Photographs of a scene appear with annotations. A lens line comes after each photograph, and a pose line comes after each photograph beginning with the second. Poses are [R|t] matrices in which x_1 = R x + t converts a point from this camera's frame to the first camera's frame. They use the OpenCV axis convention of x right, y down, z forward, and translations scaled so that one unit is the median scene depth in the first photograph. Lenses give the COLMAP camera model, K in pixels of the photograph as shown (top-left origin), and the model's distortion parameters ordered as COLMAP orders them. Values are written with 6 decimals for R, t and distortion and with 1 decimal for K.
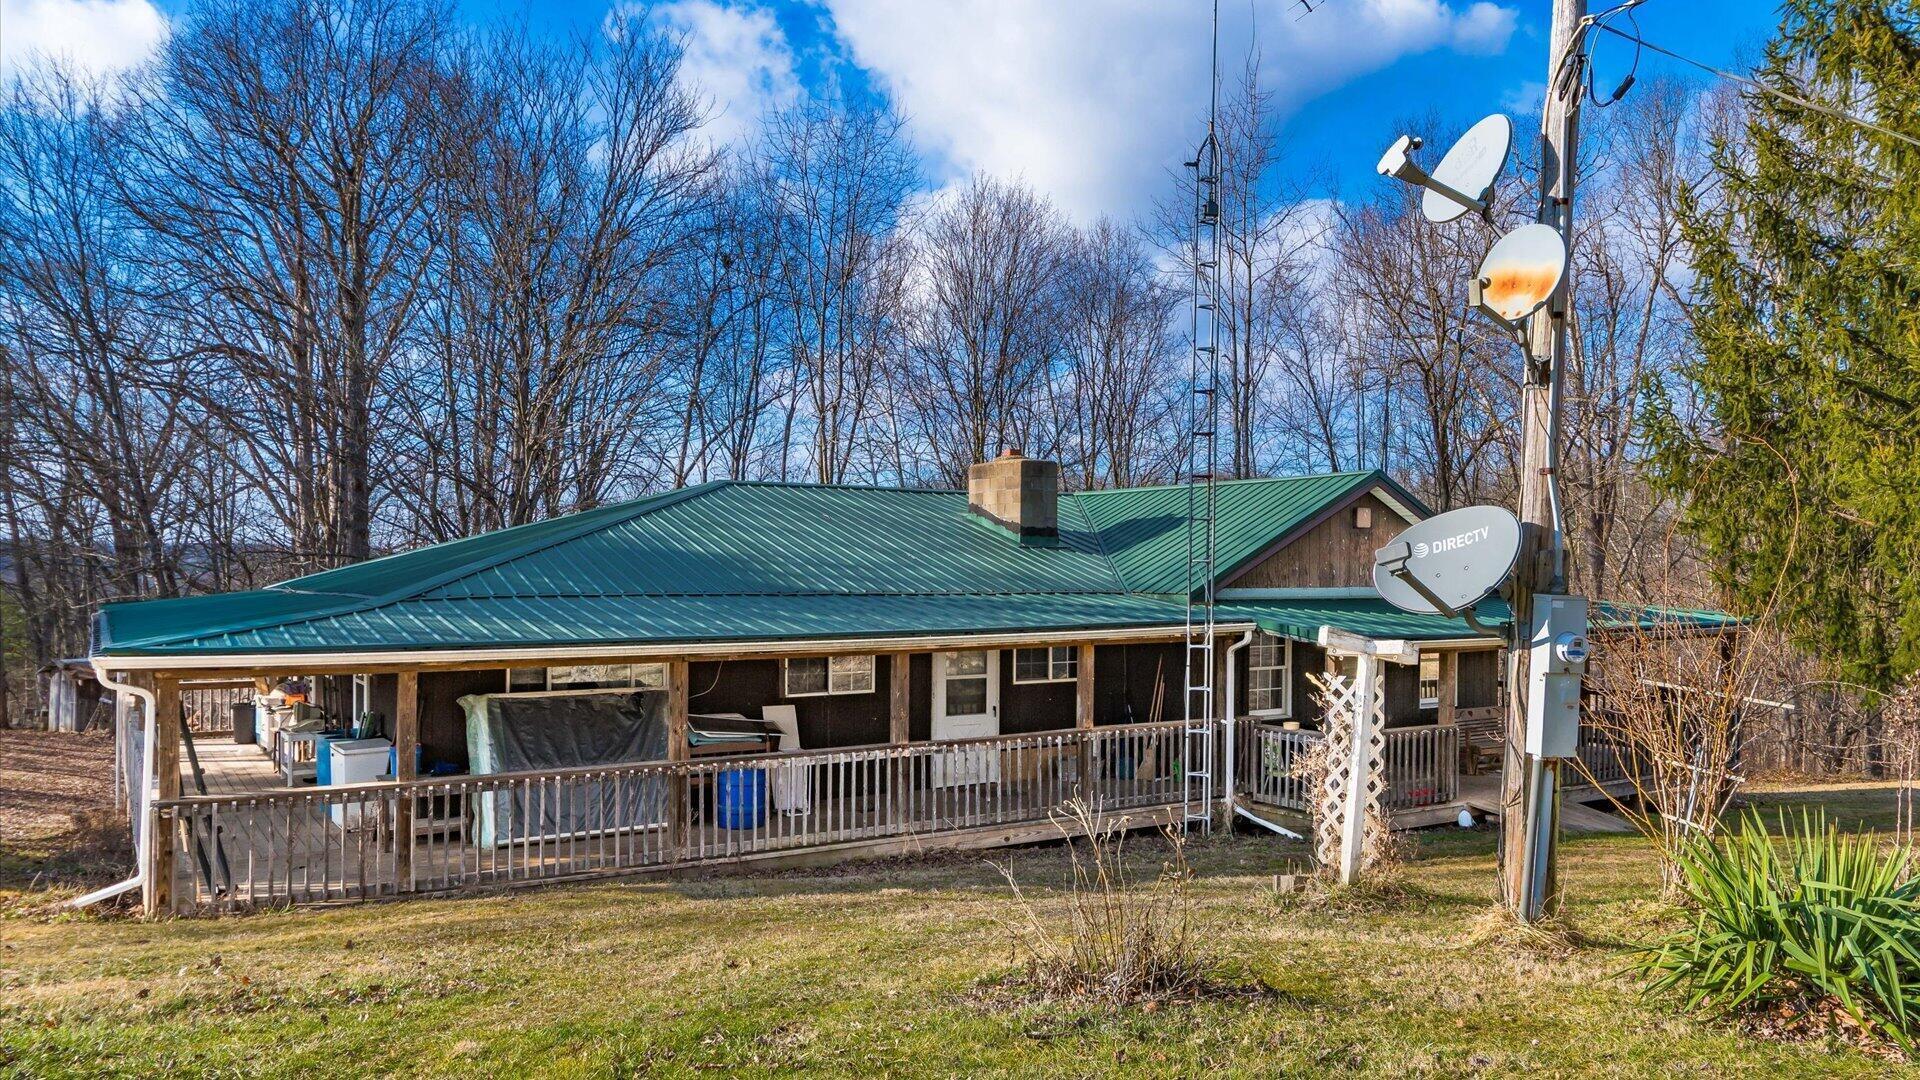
lens RADIAL K [[1368.3, 0, 960.0], [0, 1368.3, 540.0], [0, 0, 1]] dist [-0.001864, -0.000231]
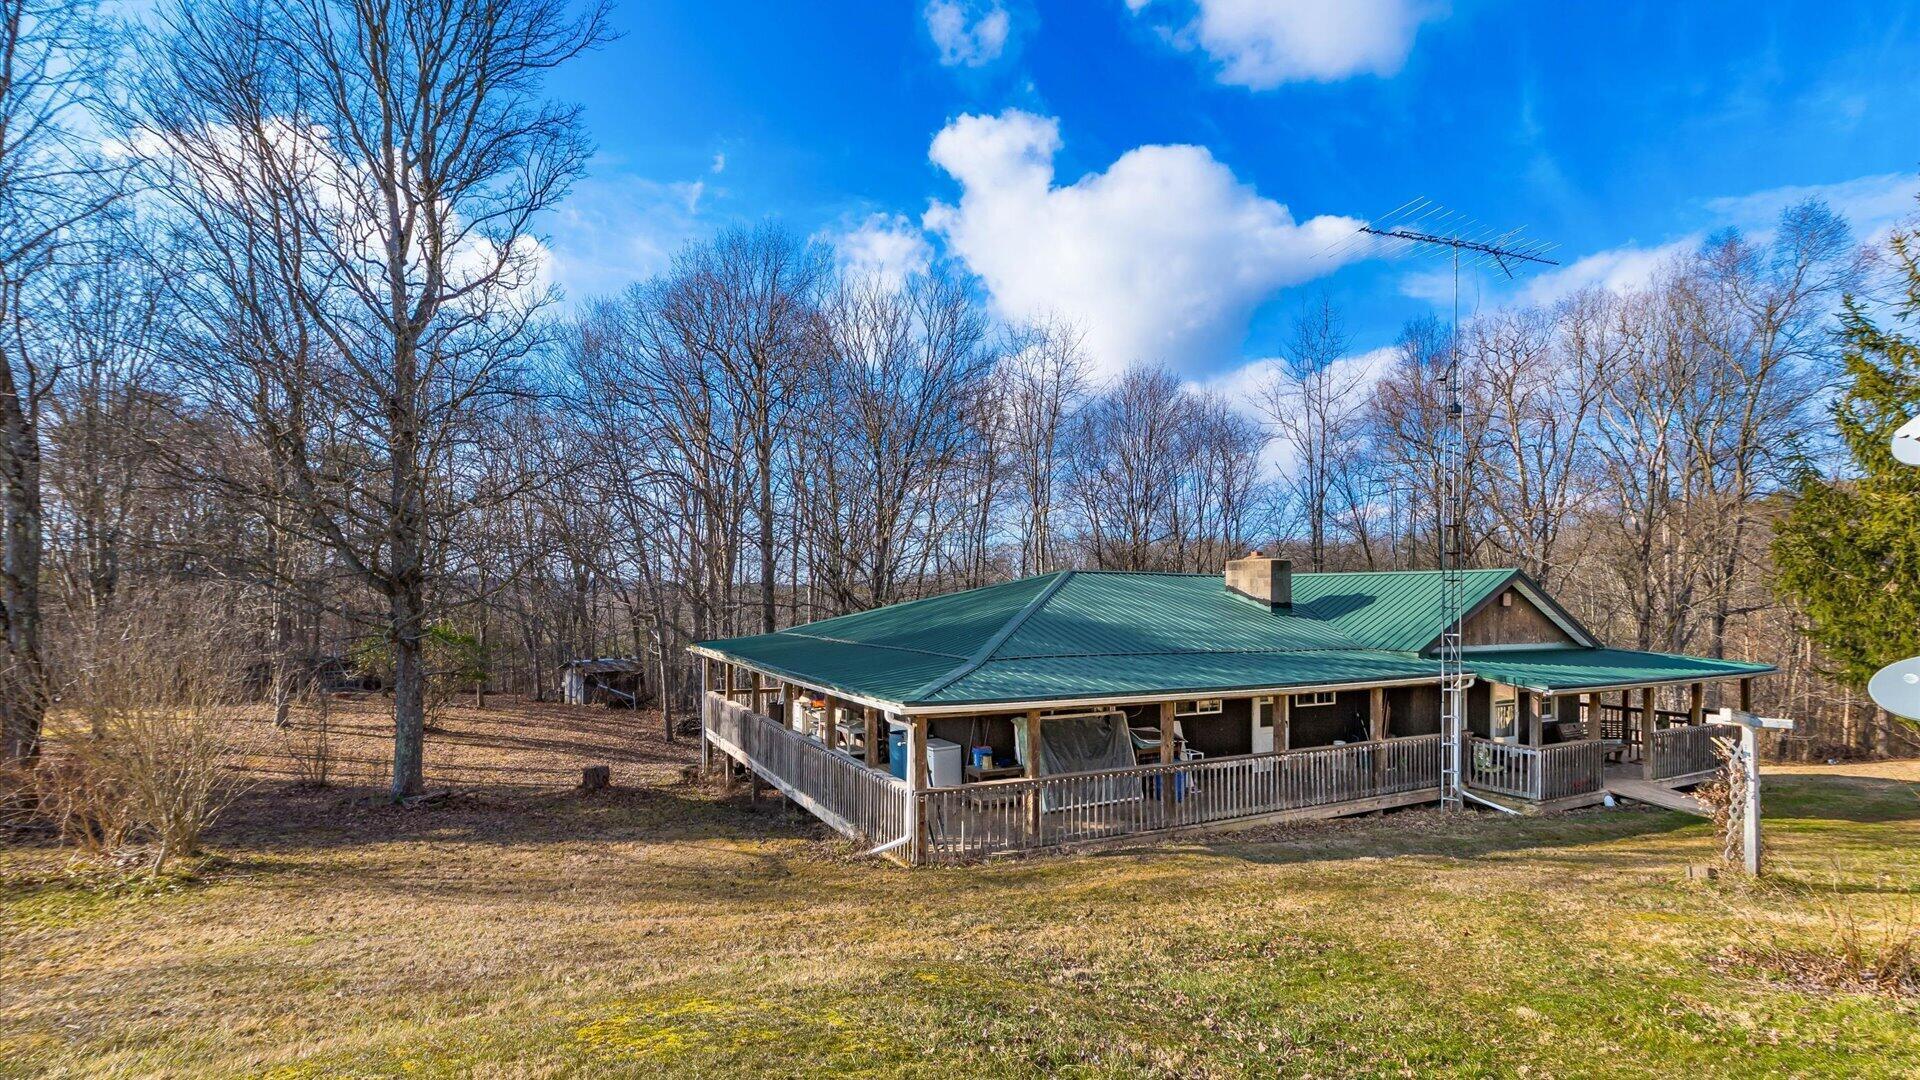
lens RADIAL K [[862.9, 0, 961.5], [0, 862.9, 588.1], [0, 0, 1]] dist [0.000000, -0.003706]
pose [[0.997126, 0.007805, -0.075353, -0.308714], [-0.006908, 0.999902, 0.012162, -0.046265], [0.075440, -0.011607, 0.997083, -0.023926]]
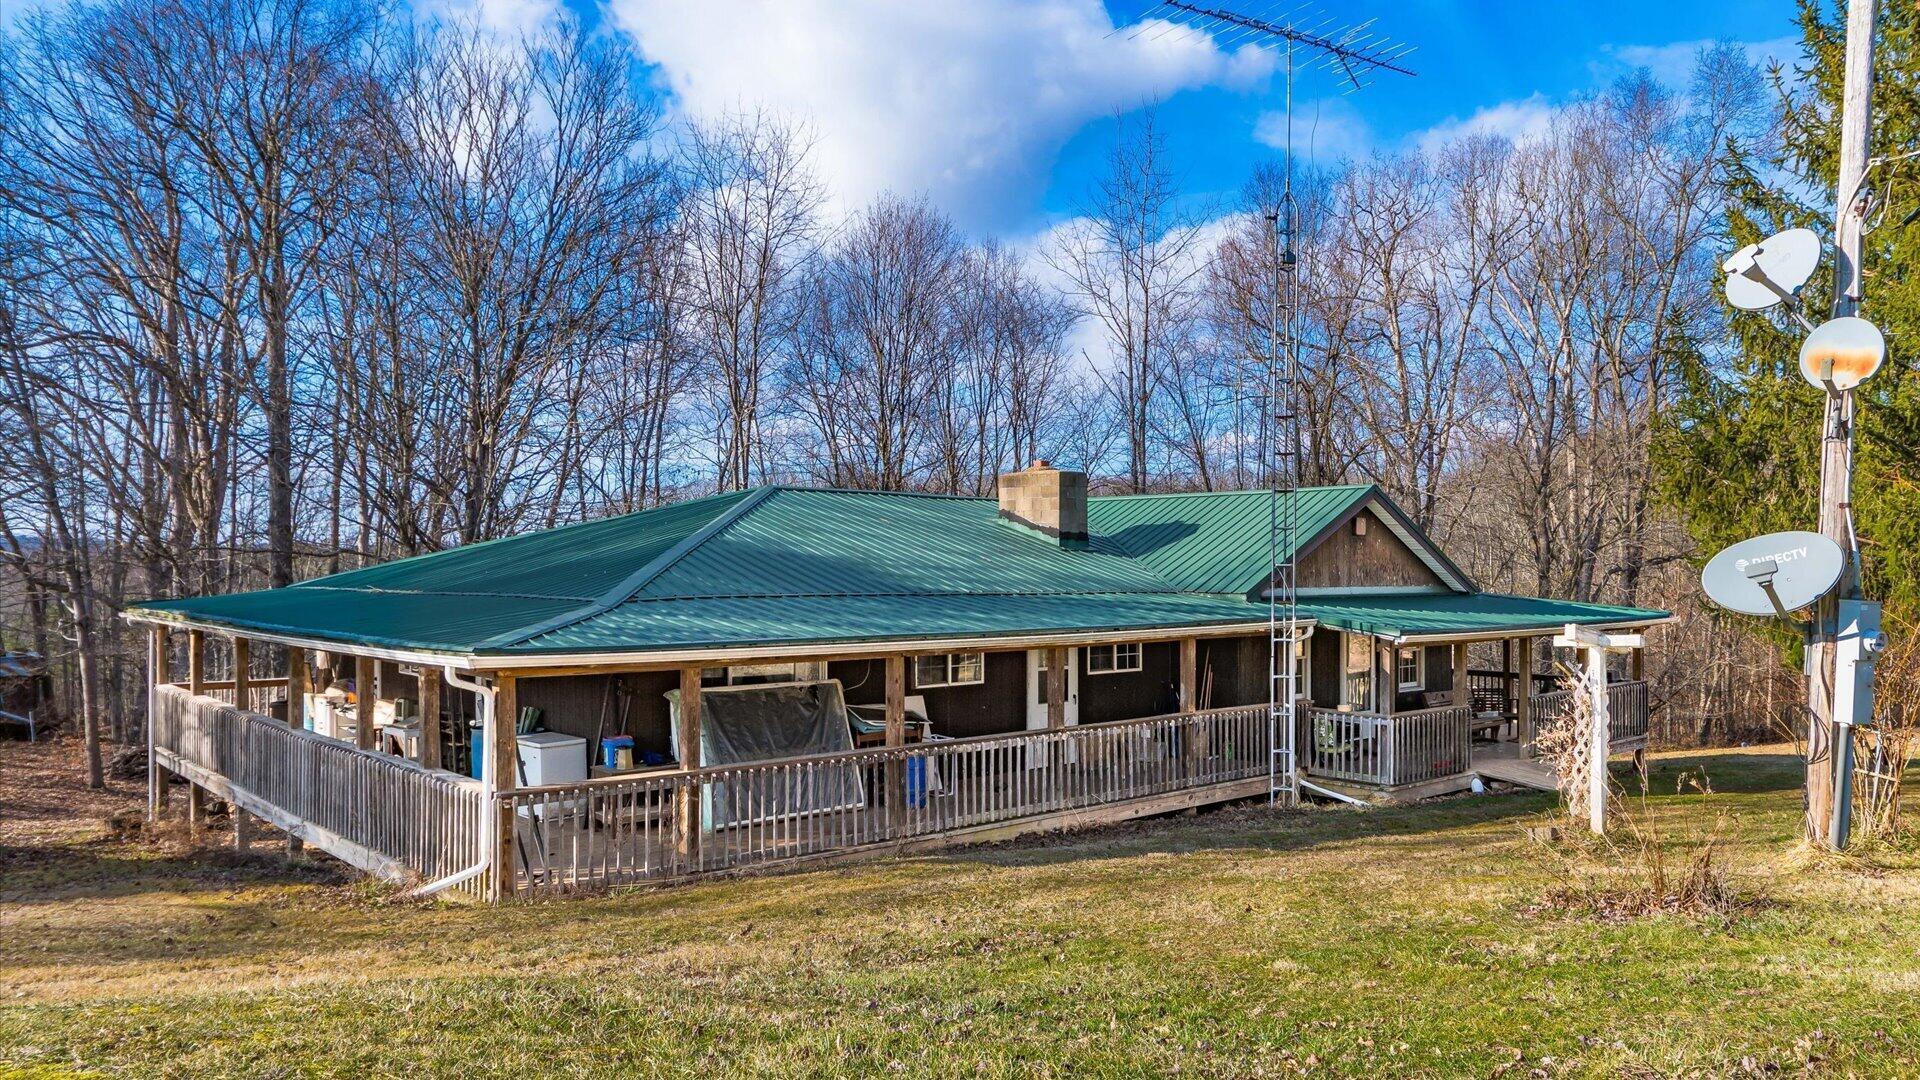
lens RADIAL K [[1323.5, 0, 960.0], [0, 1323.5, 540.0], [0, 0, 1]] dist [0.008710, -0.021437]
pose [[0.986001, 0.006898, 0.166598, -0.275908], [-0.007406, 0.999970, 0.002427, -0.006364], [-0.166576, -0.003627, 0.986022, -0.046966]]
